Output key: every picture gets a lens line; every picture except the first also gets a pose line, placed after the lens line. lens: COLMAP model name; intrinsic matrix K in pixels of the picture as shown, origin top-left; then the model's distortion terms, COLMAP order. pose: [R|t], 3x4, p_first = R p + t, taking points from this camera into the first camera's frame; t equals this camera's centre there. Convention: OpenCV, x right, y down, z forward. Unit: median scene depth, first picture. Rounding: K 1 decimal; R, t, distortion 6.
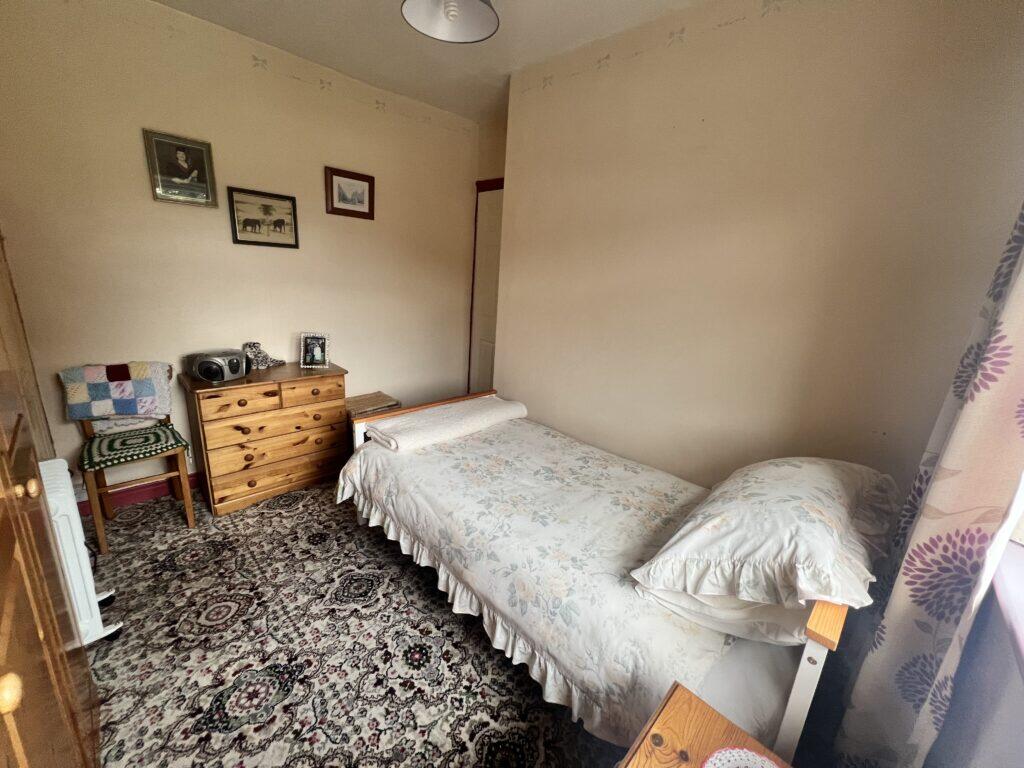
lens RADIAL K [[408.3, 0, 510.6], [0, 408.3, 384.2], [0, 0, 1]] dist [0.000893, -0.000072]
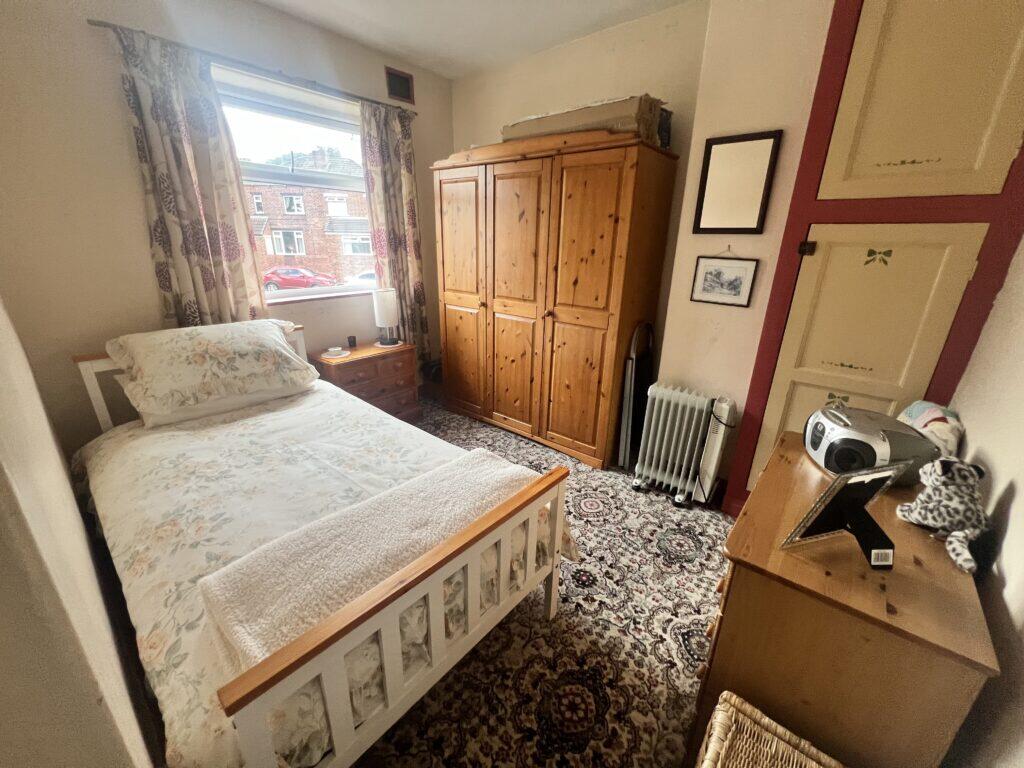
lens RADIAL K [[408.3, 0, 510.5], [0, 408.3, 384.9], [0, 0, 1]] dist [0.000893, -0.000072]
pose [[-0.993030, -0.052467, -0.105544, -0.250253], [-0.102854, 0.823050, 0.558578, -0.419747], [0.057561, 0.565540, -0.822710, 1.615673]]
